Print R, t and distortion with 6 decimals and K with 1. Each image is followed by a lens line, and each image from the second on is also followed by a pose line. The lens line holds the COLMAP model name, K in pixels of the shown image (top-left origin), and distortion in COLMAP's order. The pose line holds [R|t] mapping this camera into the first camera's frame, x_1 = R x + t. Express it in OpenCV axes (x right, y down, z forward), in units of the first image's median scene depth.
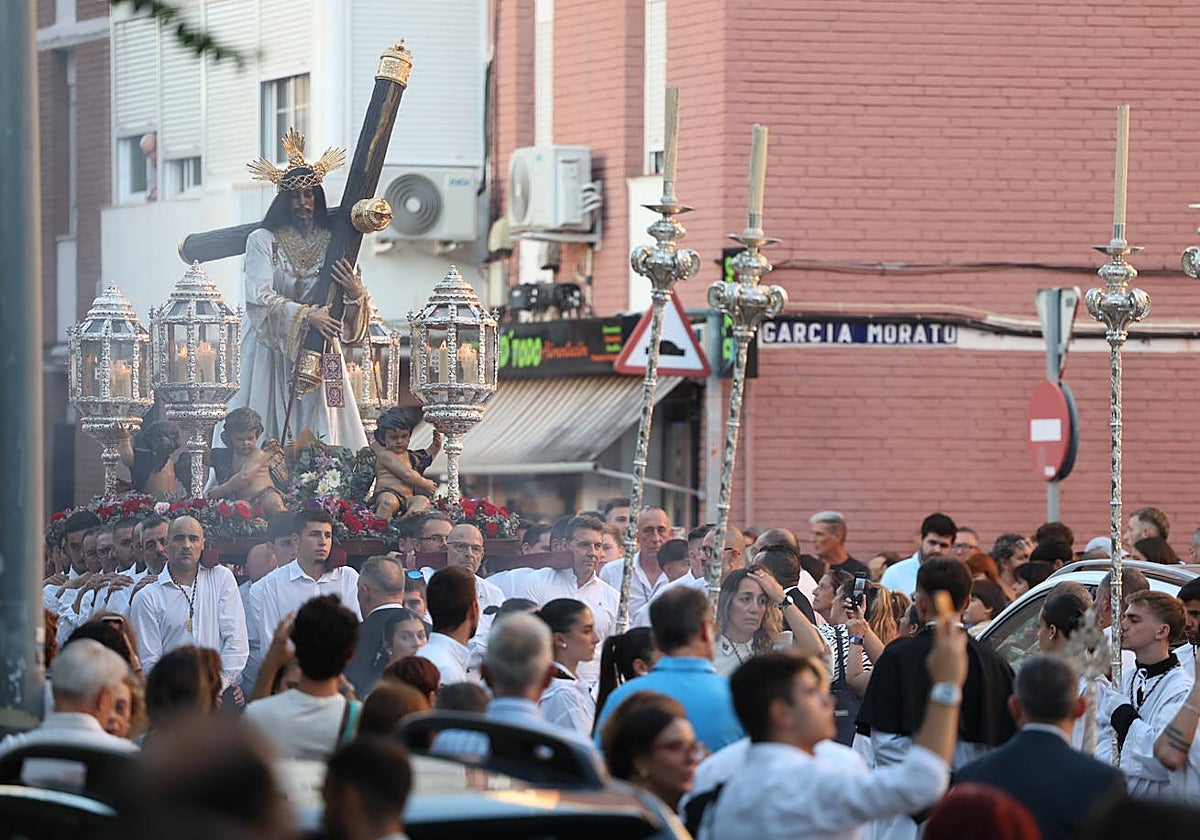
lens RADIAL K [[8644.8, 0, 653.3], [0, 8644.8, 421.9], [0, 0, 1]] dist [3.187688, -7.043855]
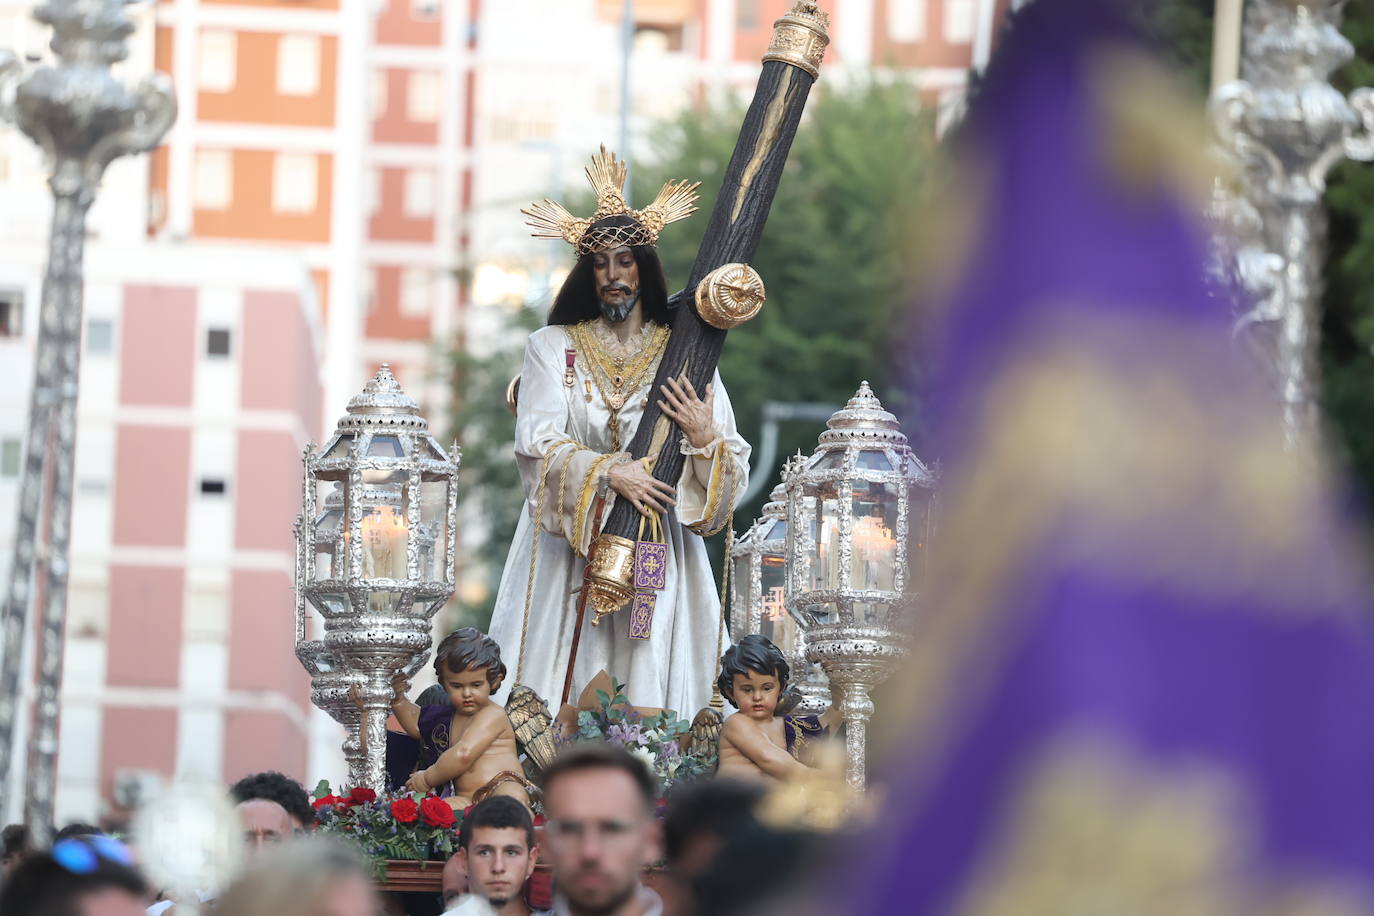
lens RADIAL K [[7950.2, 0, 686.8], [0, 7950.2, 491.3], [0, 0, 1]] dist [2.161122, -8.622178]
pose [[0.974887, -0.001899, -0.222693, 0.075825], [-0.015032, 0.997122, -0.074311, 0.025818], [0.222193, 0.075792, 0.972052, 0.486329]]
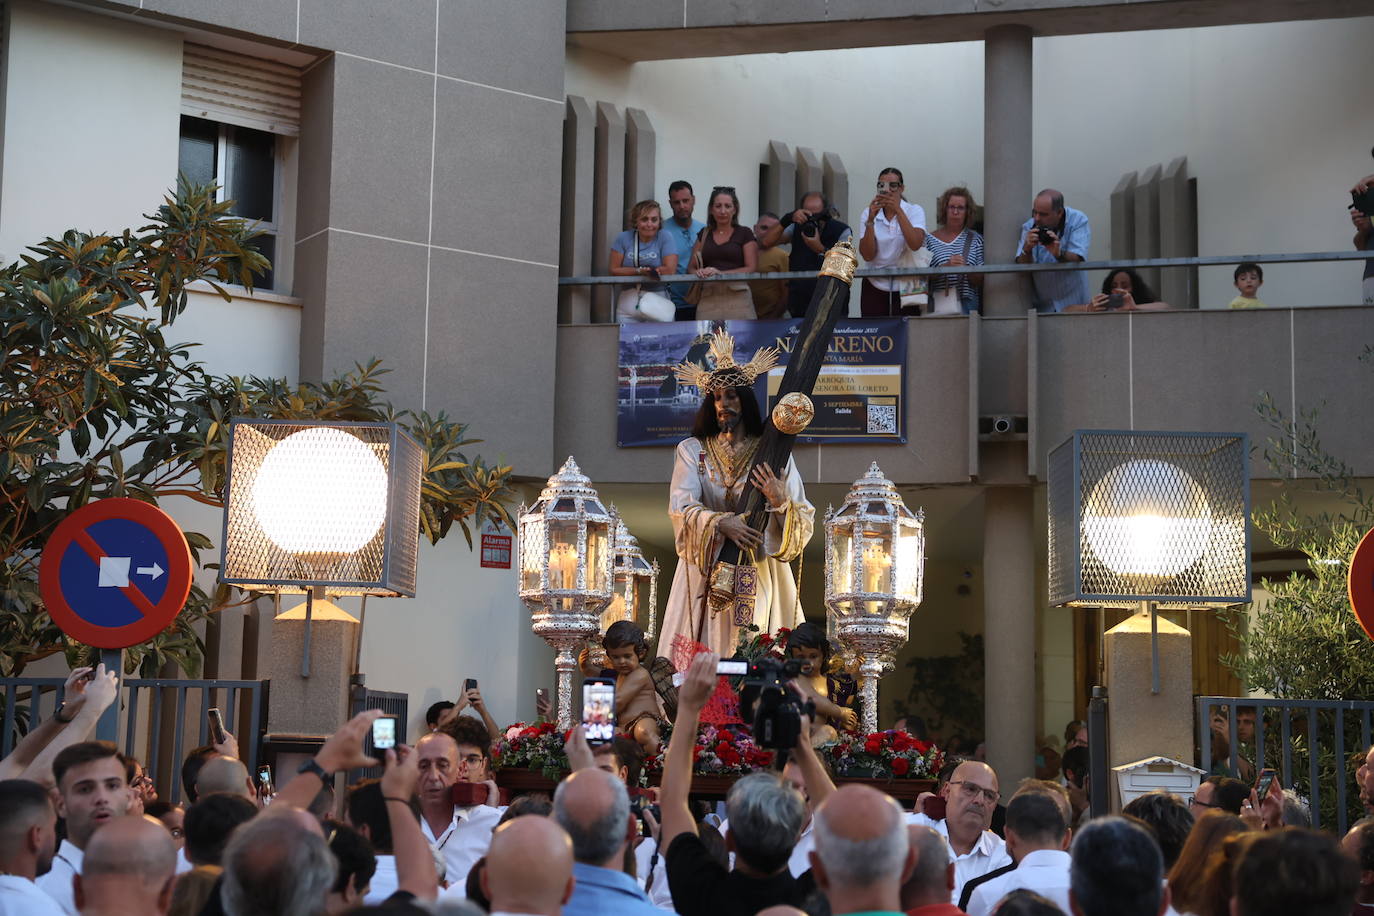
lens RADIAL K [[2187.4, 0, 682.1], [0, 2187.4, 439.0], [0, 0, 1]] dist [0.288915, -0.045644]
pose [[0.927976, -0.046749, -0.369697, 0.039535], [-0.007677, 0.989490, -0.144394, 0.011481], [0.372562, 0.136833, 0.917864, 0.759529]]
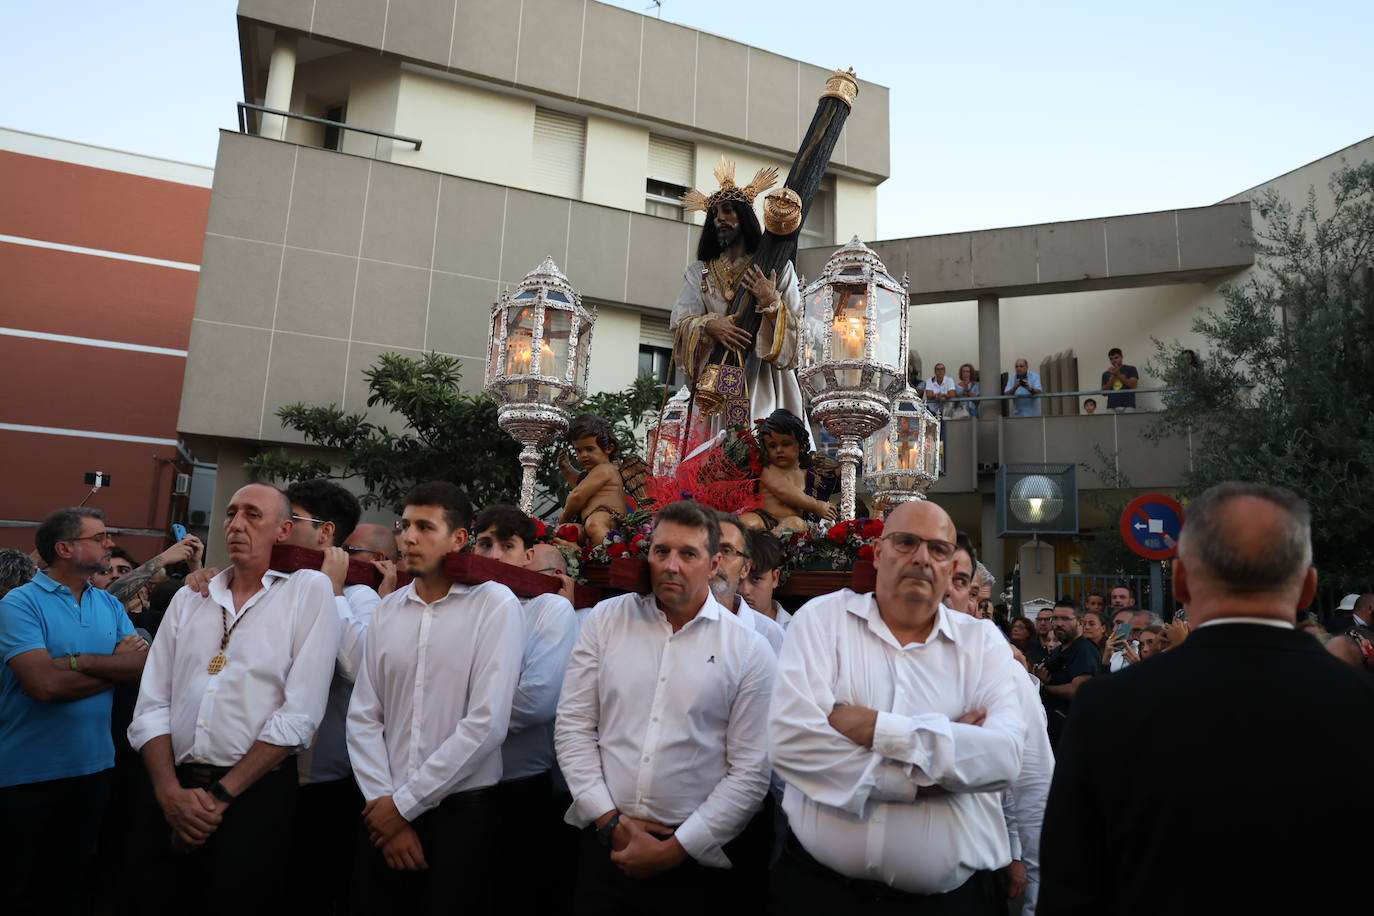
lens RADIAL K [[923.9, 0, 706.1], [0, 923.9, 458.3], [0, 0, 1]] dist [-0.063902, -0.000385]
pose [[0.821601, -0.082326, -0.564087, 0.011297], [-0.034728, 0.980451, -0.193676, 0.018366], [0.569004, 0.178714, 0.802681, 0.893144]]
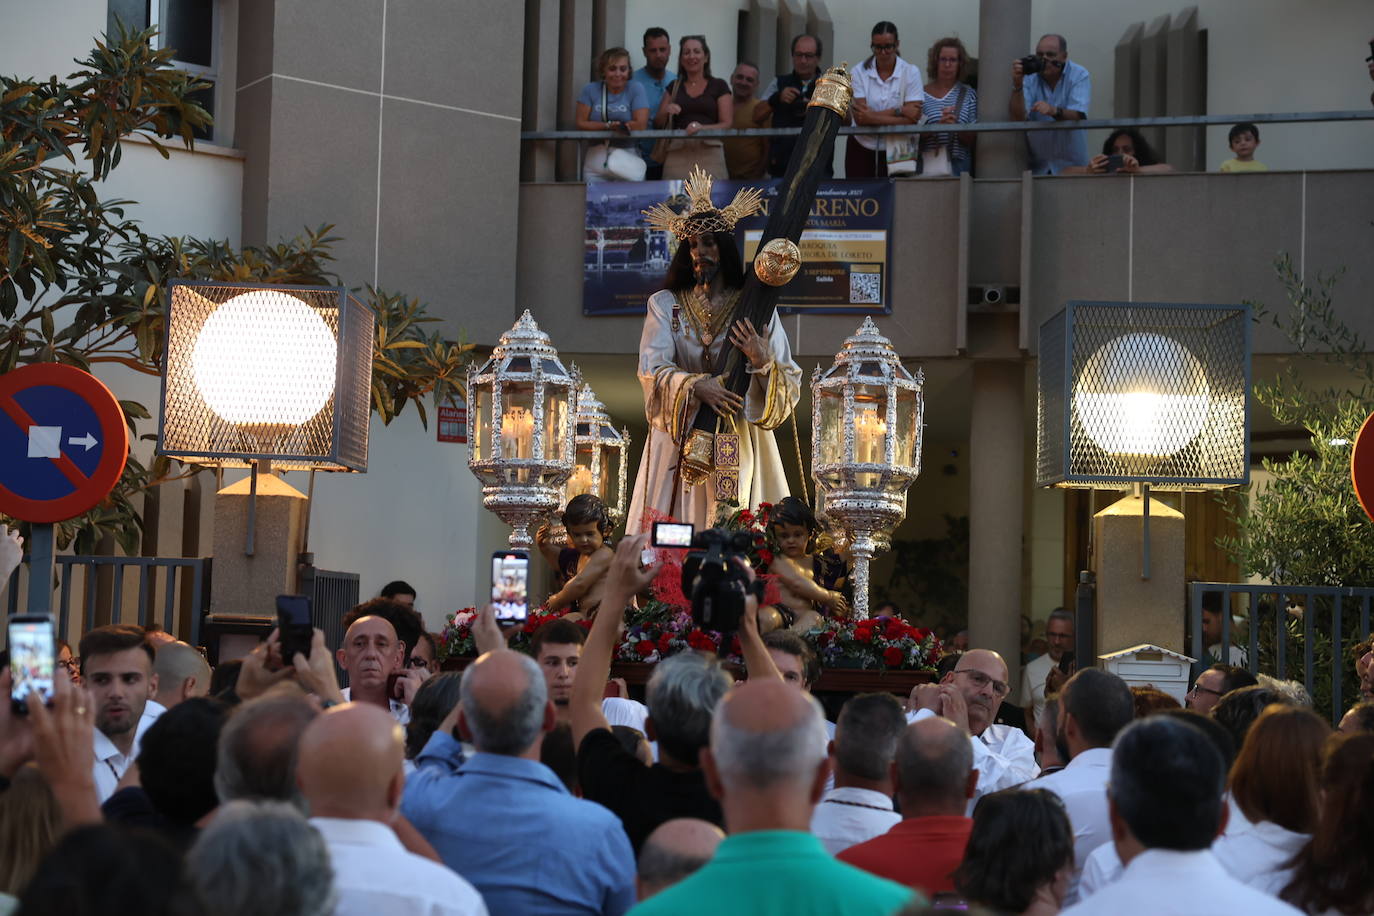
lens RADIAL K [[2264.9, 0, 687.0], [0, 2264.9, 458.0], [0, 0, 1]] dist [0.410550, 0.147001]
pose [[0.933880, -0.015726, -0.357240, 0.033242], [-0.014566, 0.996530, -0.081944, 0.011160], [0.357289, 0.081729, 0.930411, 0.775105]]
